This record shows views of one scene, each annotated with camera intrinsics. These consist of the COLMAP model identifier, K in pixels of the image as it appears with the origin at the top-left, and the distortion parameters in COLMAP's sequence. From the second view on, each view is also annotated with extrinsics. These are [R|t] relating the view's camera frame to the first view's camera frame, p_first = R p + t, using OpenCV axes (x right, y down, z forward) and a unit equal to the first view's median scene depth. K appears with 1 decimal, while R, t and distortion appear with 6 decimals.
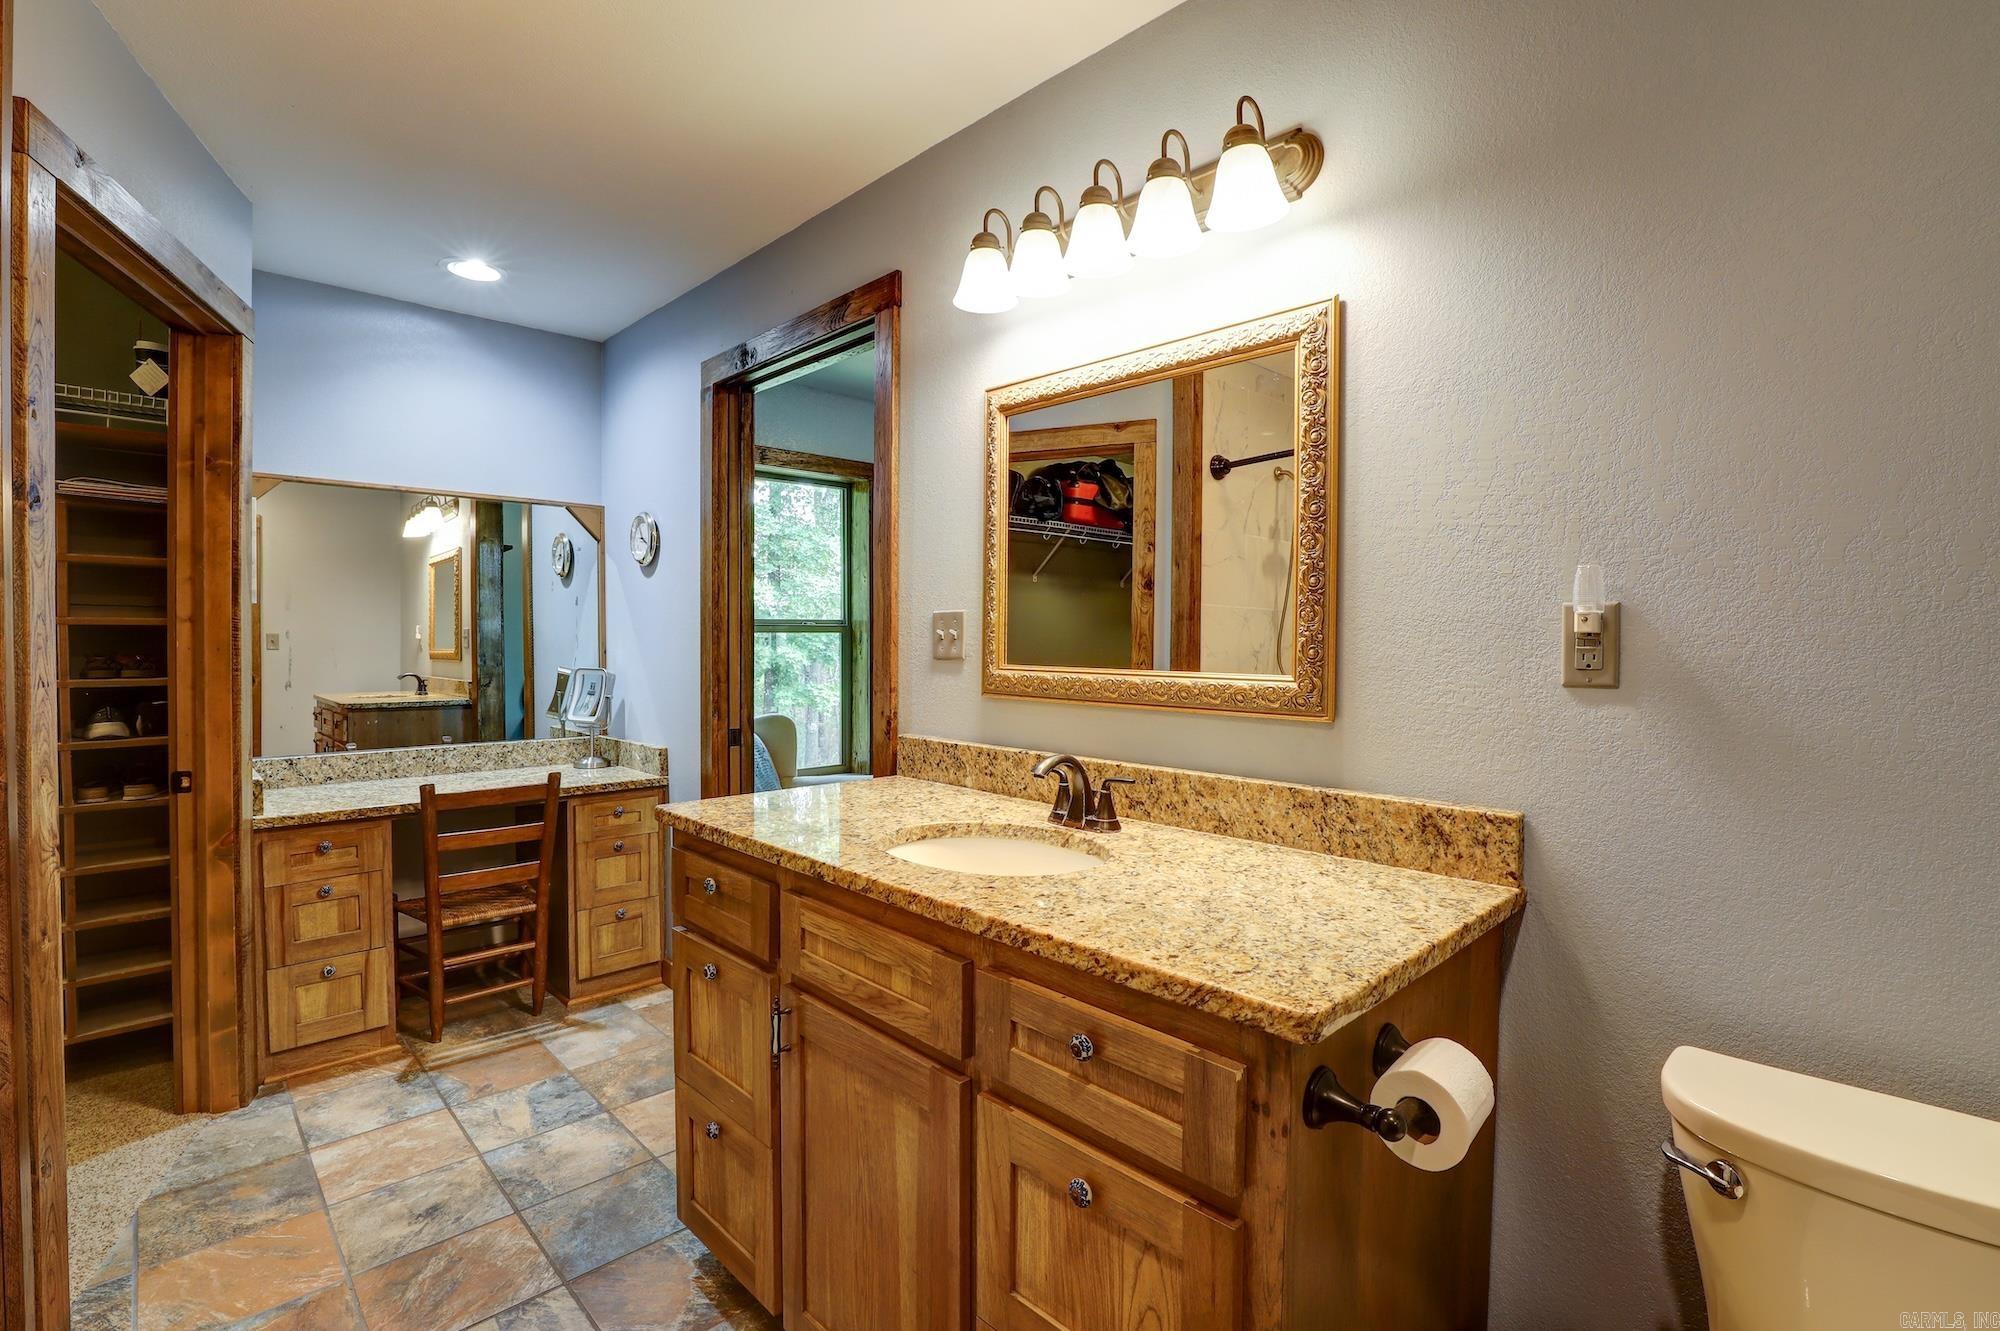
lens RADIAL K [[941.4, 0, 1035.9], [0, 941.4, 655.6], [0, 0, 1]] dist [-0.036716, 0.008429]
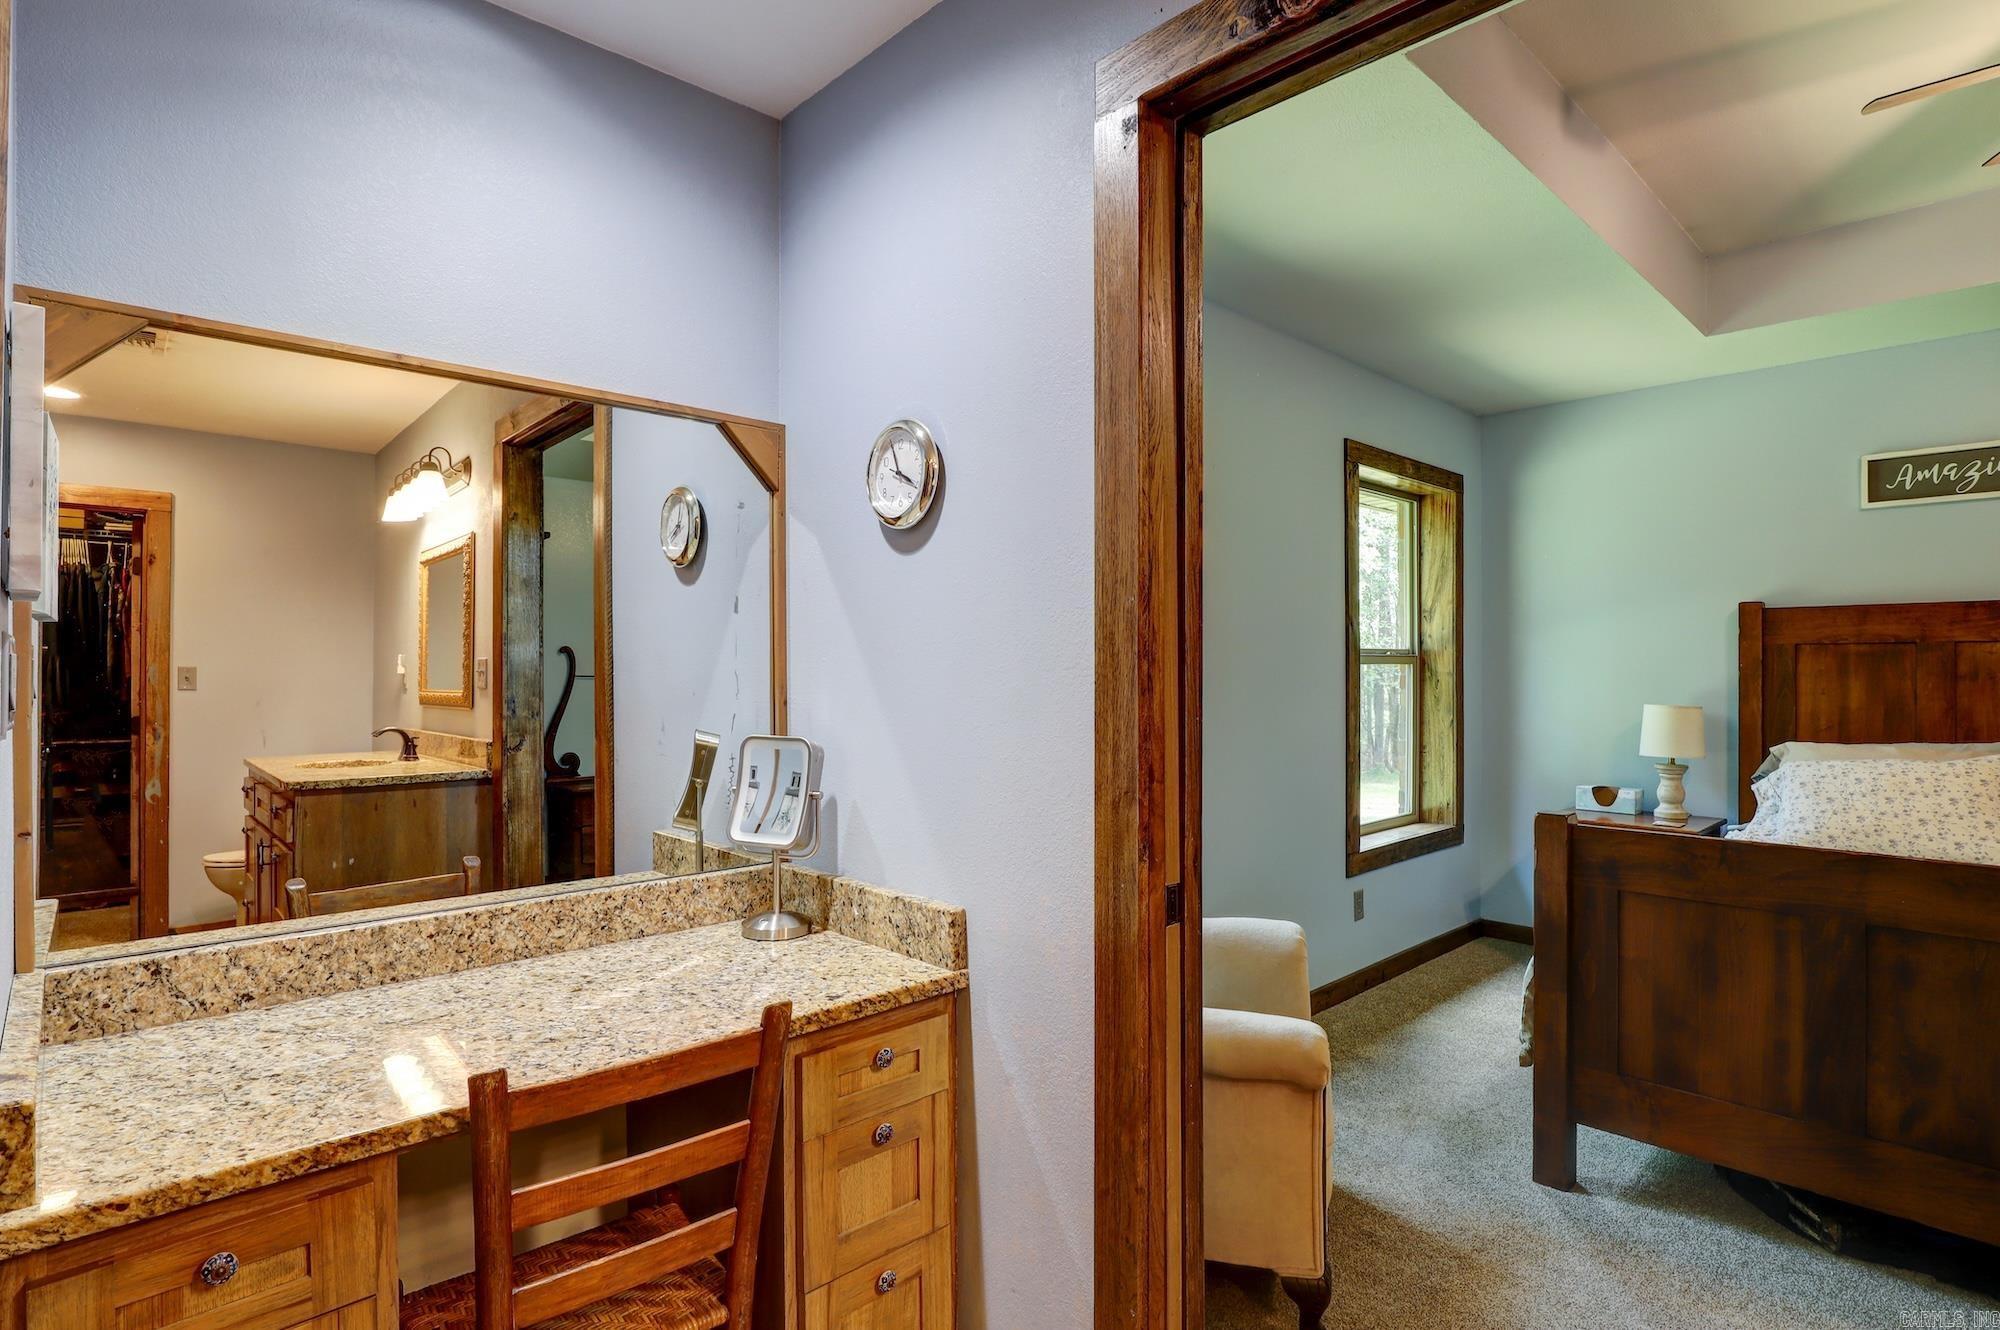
lens RADIAL K [[1032.8, 0, 1041.0], [0, 1032.8, 656.3], [0, 0, 1]] dist [-0.020860, 0.002399]
pose [[0.999918, -0.004549, -0.011976, -0.410976], [0.004226, 0.999629, -0.026914, -0.018380], [0.012094, 0.026862, 0.999566, 0.557775]]
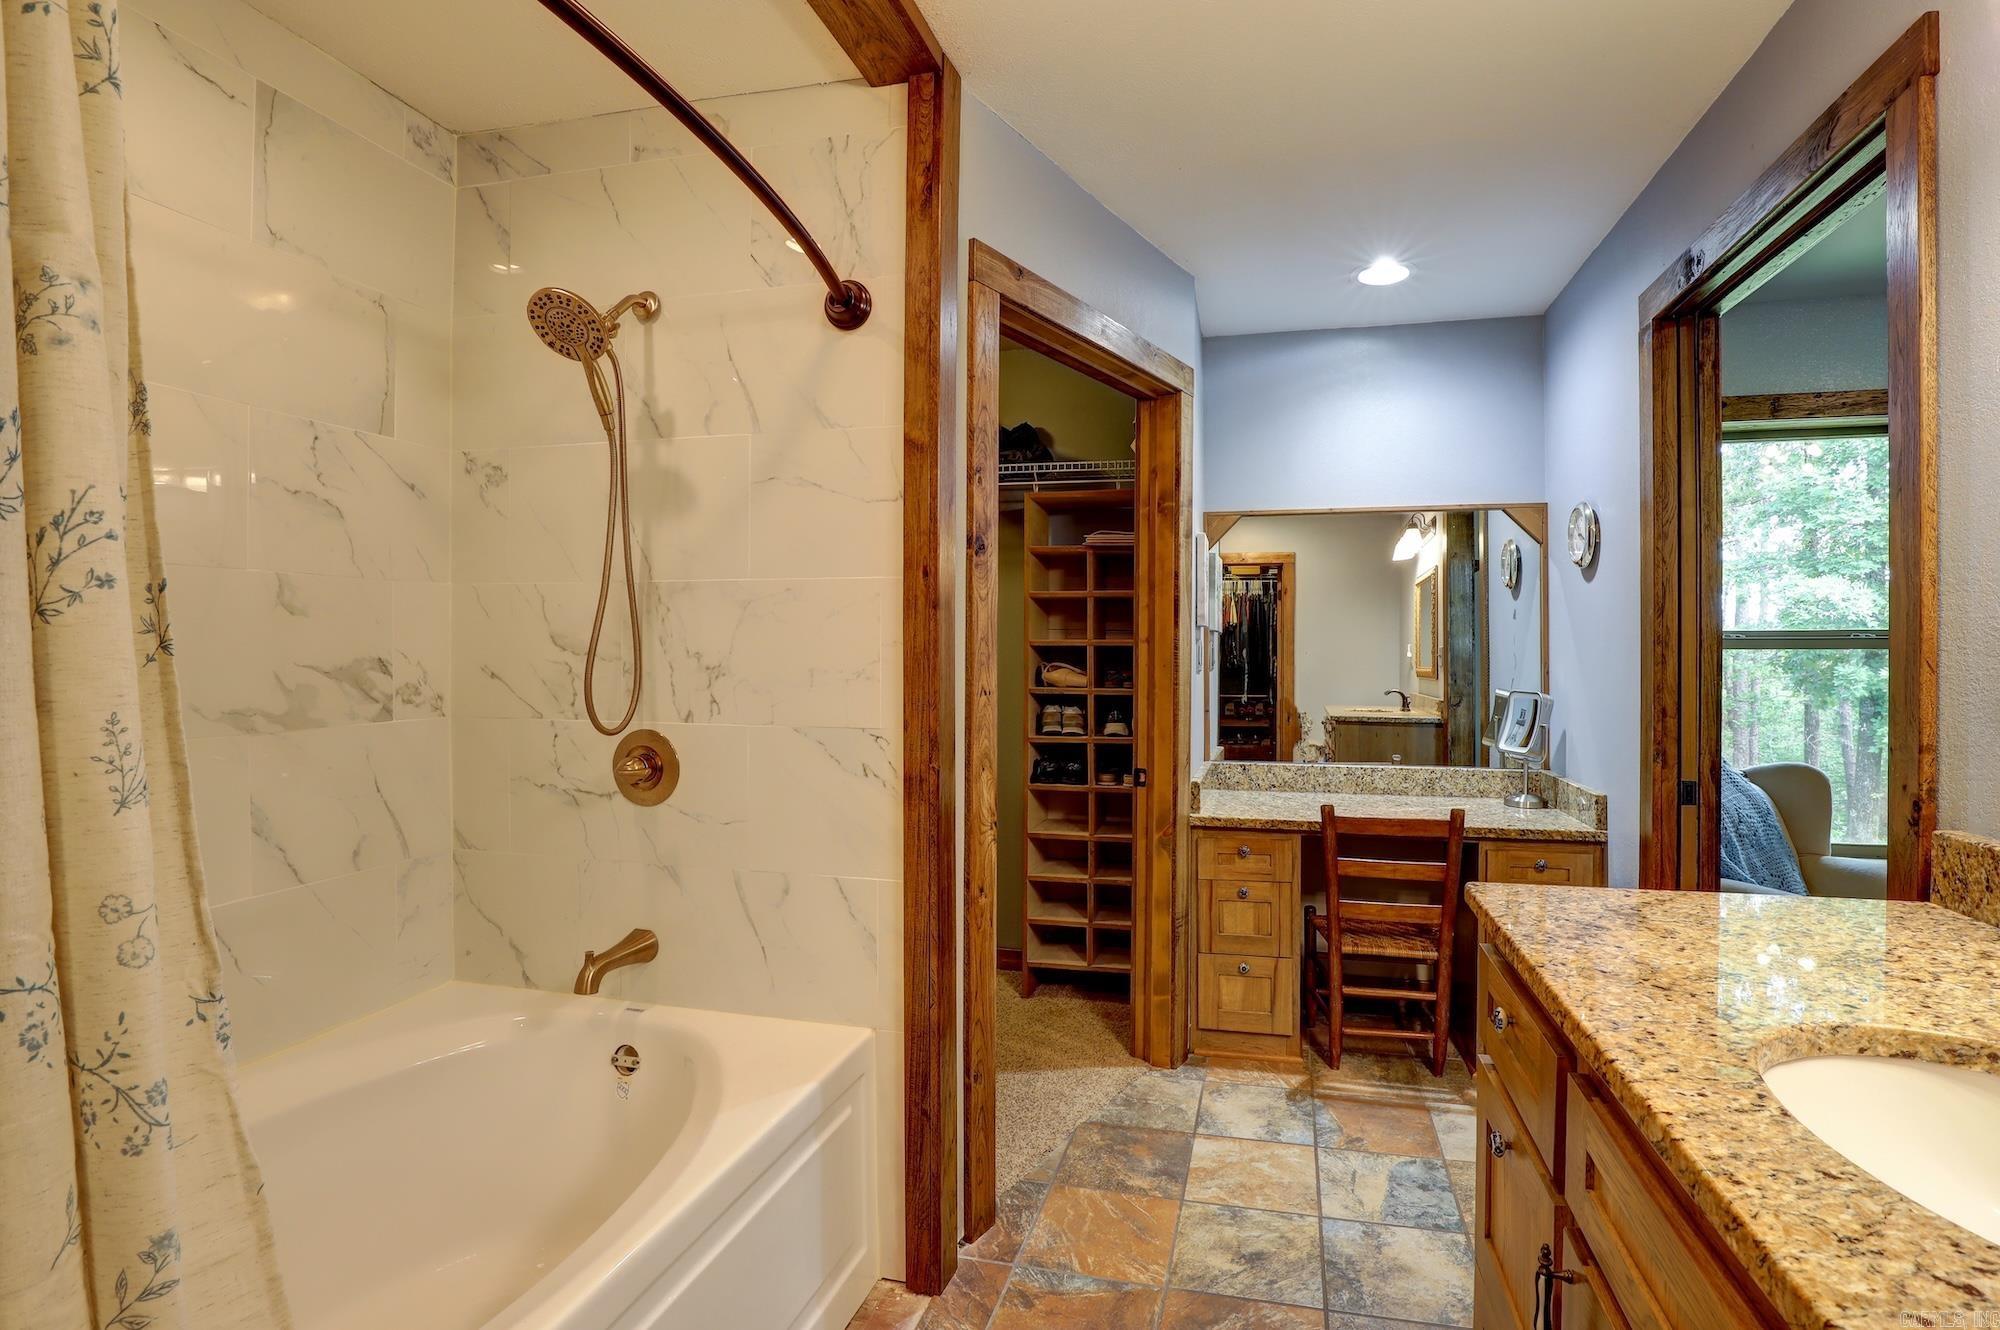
lens RADIAL K [[941.4, 0, 1036.8], [0, 941.4, 651.0], [0, 0, 1]] dist [-0.036716, 0.008429]
pose [[0.518693, -0.004137, -0.854950, 0.034262], [-0.016517, 0.999753, -0.014859, -0.004475], [0.854801, 0.021829, 0.518497, 0.207624]]
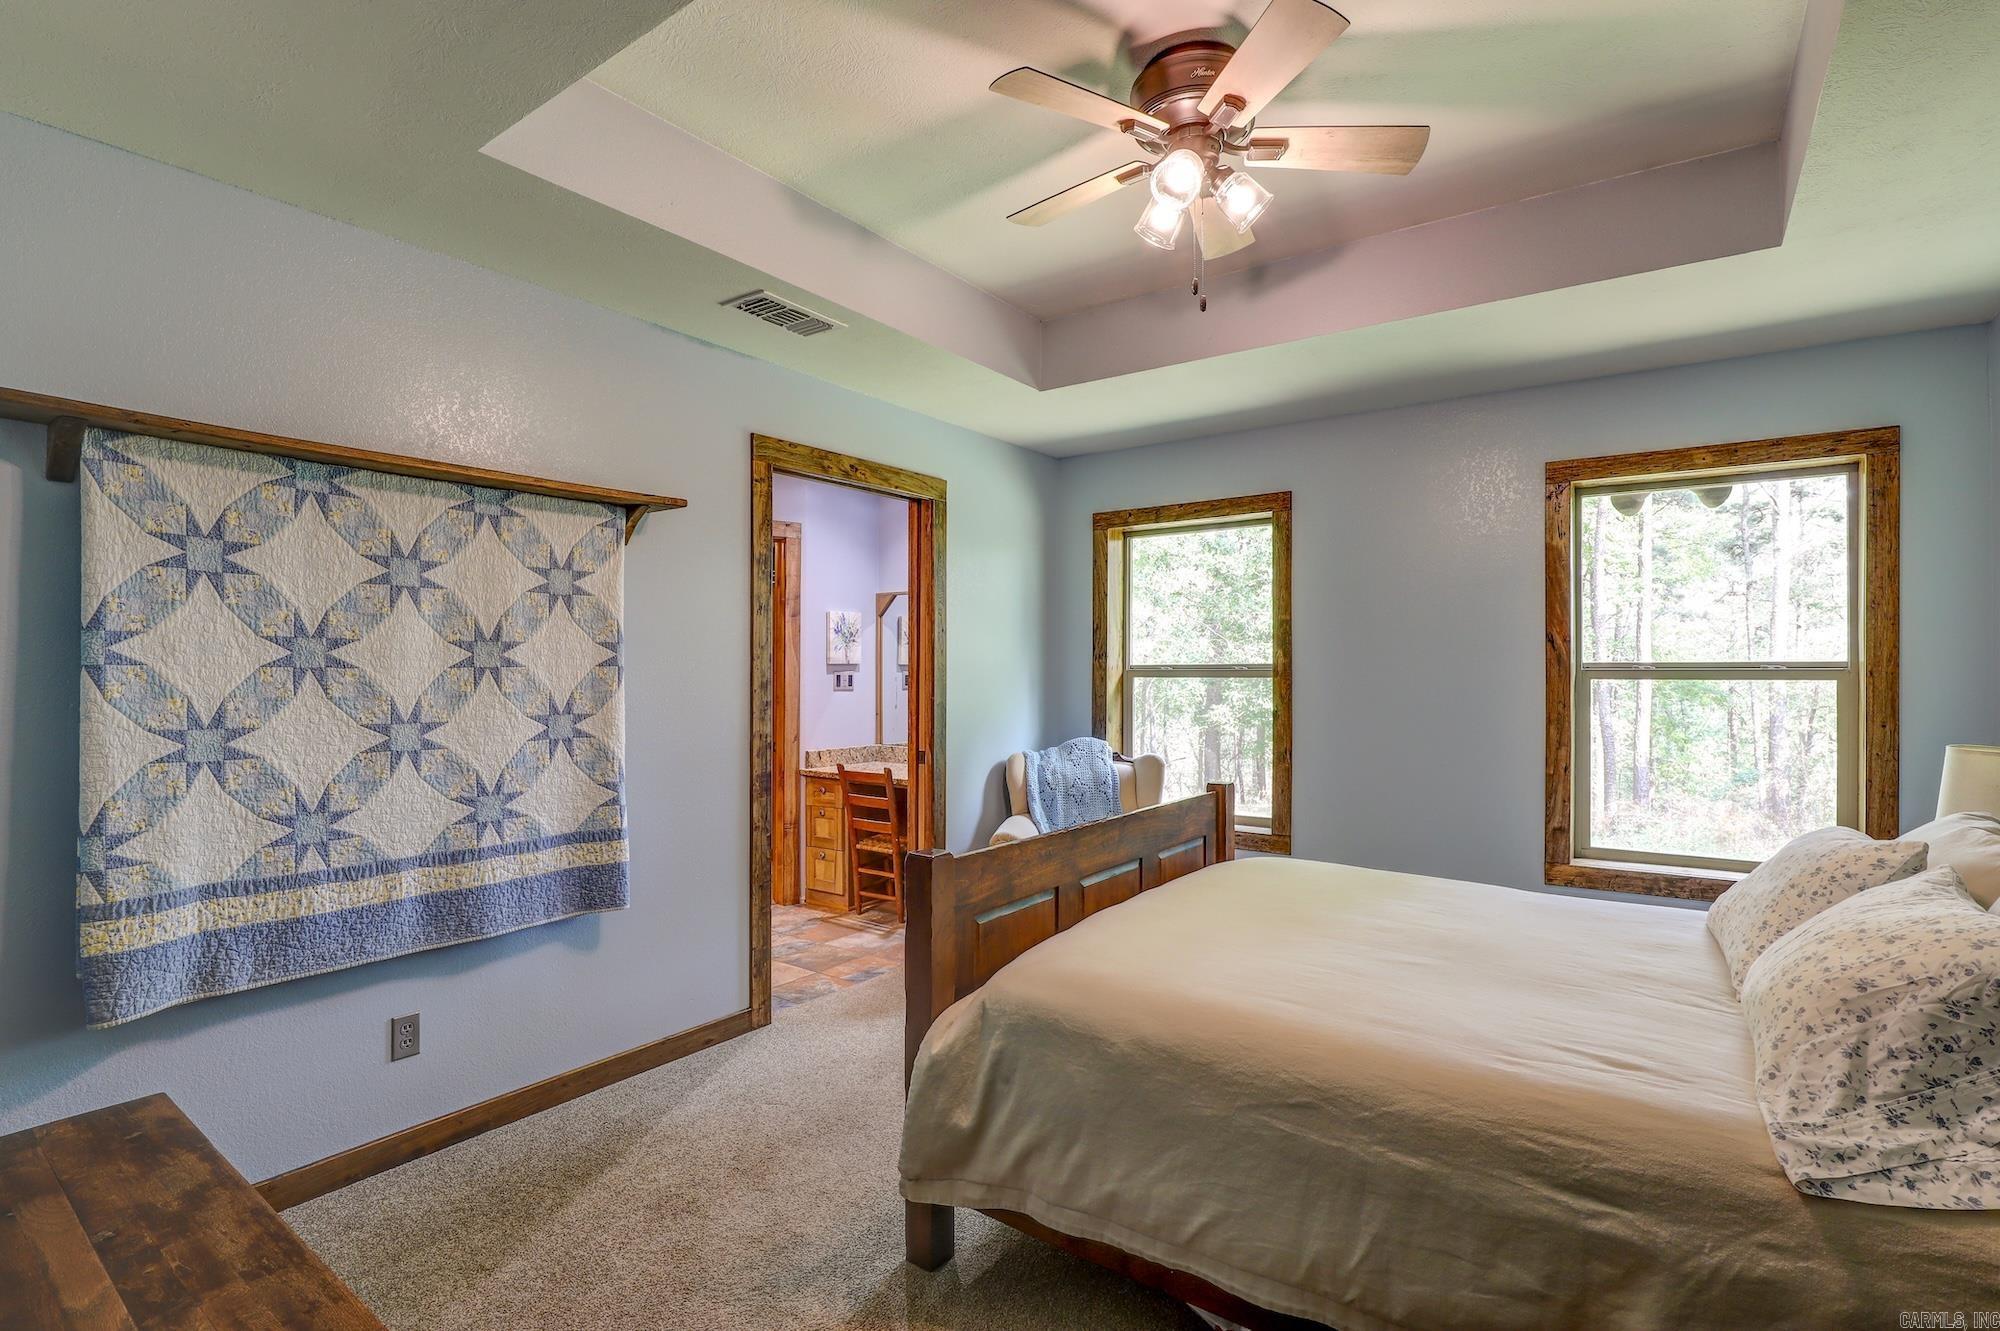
lens RADIAL K [[941.4, 0, 1005.8], [0, 941.4, 667.0], [0, 0, 1]] dist [-0.036716, 0.008429]
pose [[0.151382, -0.004776, -0.988464, 1.138655], [-0.017735, 0.999814, -0.007547, -0.038693], [0.988316, 0.018673, 0.151269, 0.998099]]
